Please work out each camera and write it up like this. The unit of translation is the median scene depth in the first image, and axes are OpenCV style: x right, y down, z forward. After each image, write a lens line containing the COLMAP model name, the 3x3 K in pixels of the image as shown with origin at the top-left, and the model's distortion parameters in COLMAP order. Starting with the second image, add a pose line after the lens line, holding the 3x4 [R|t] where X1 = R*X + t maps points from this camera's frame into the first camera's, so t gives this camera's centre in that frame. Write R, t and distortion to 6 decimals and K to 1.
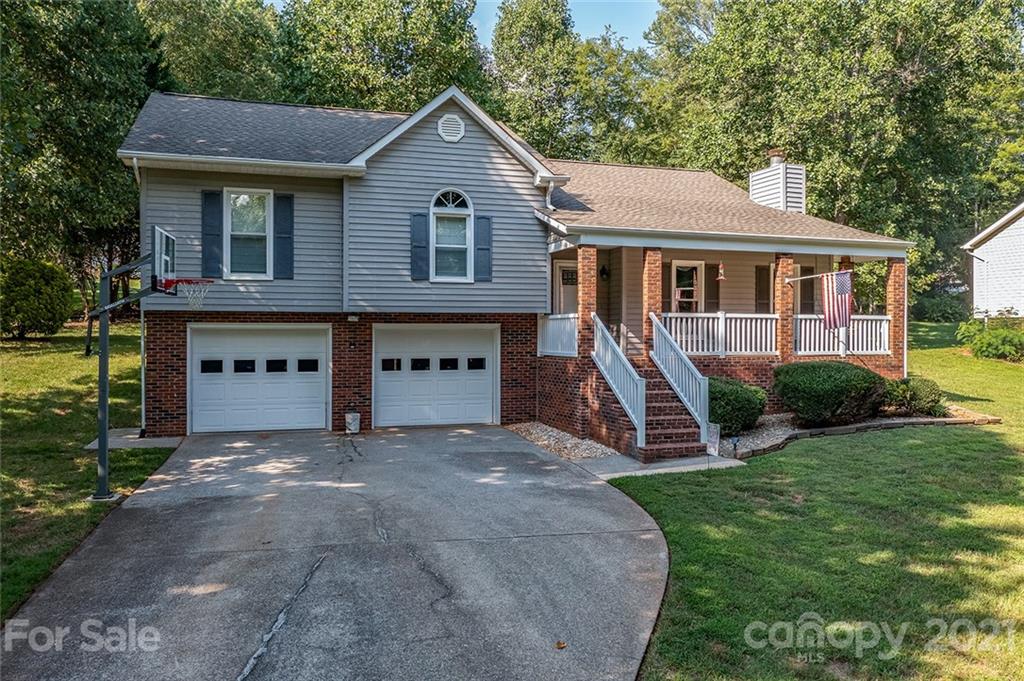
lens RADIAL K [[818.6, 0, 505.0], [0, 818.6, 335.0], [0, 0, 1]] dist [-0.014206, 0.003137]
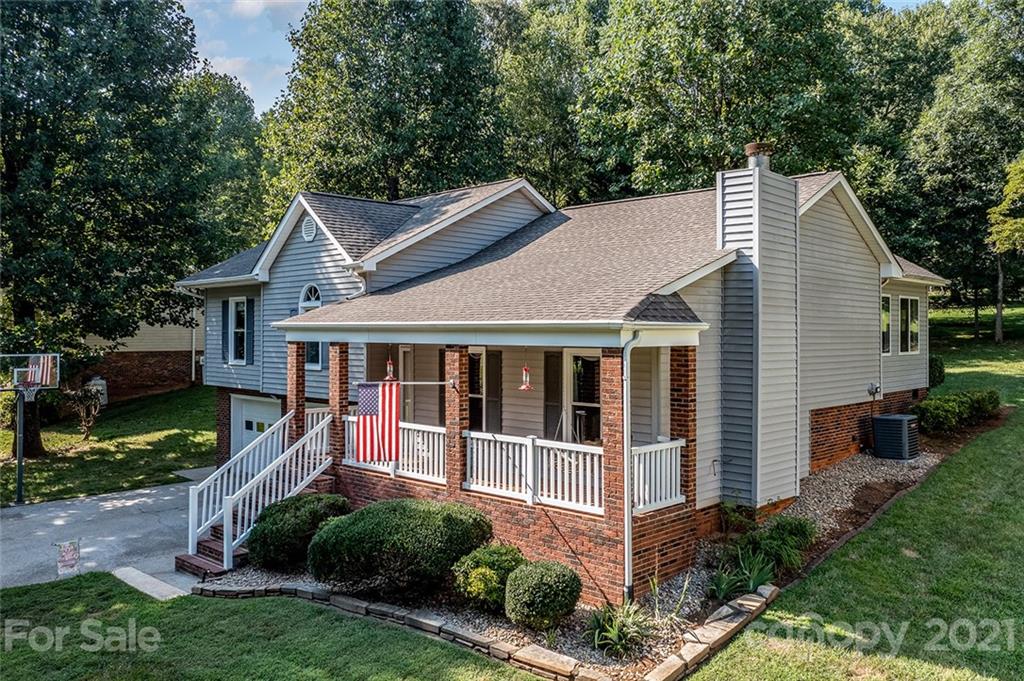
lens RADIAL K [[818.6, 0, 509.2], [0, 818.6, 333.3], [0, 0, 1]] dist [-0.014206, 0.003137]
pose [[0.462229, 0.000397, -0.886761, 1.023048], [-0.002829, 0.999995, -0.001027, -0.111905], [0.886756, 0.002983, 0.462228, 0.727270]]
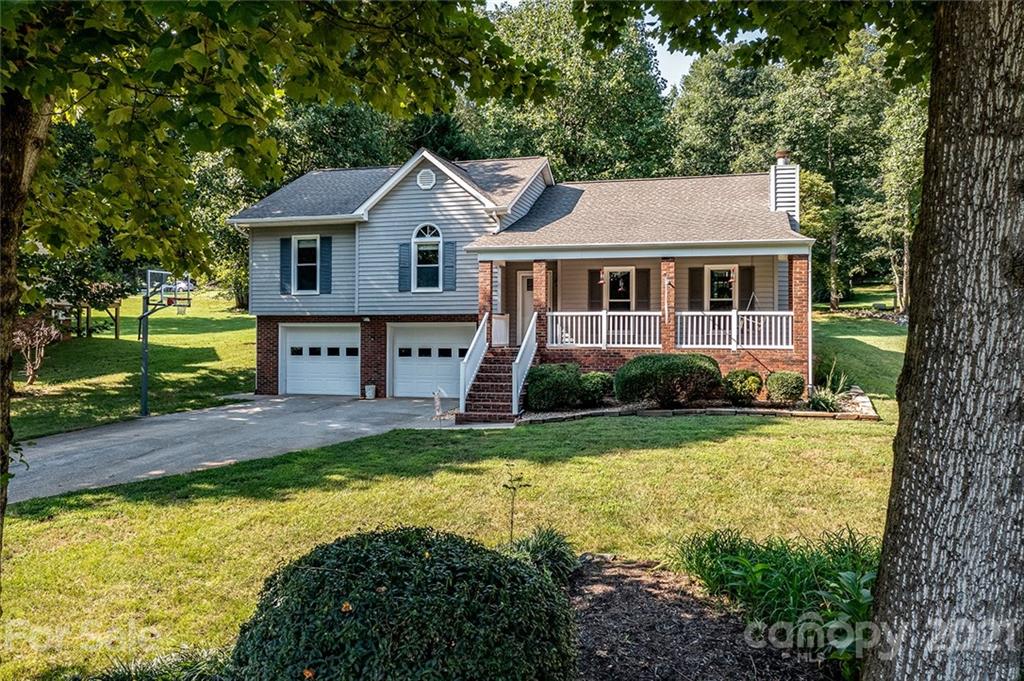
lens RADIAL K [[818.6, 0, 514.0], [0, 818.6, 335.8], [0, 0, 1]] dist [-0.014206, 0.003137]
pose [[0.832609, 0.001629, -0.553859, 0.807358], [-0.003674, 0.999990, -0.002581, 0.011521], [0.553849, 0.004184, 0.832607, -0.054543]]
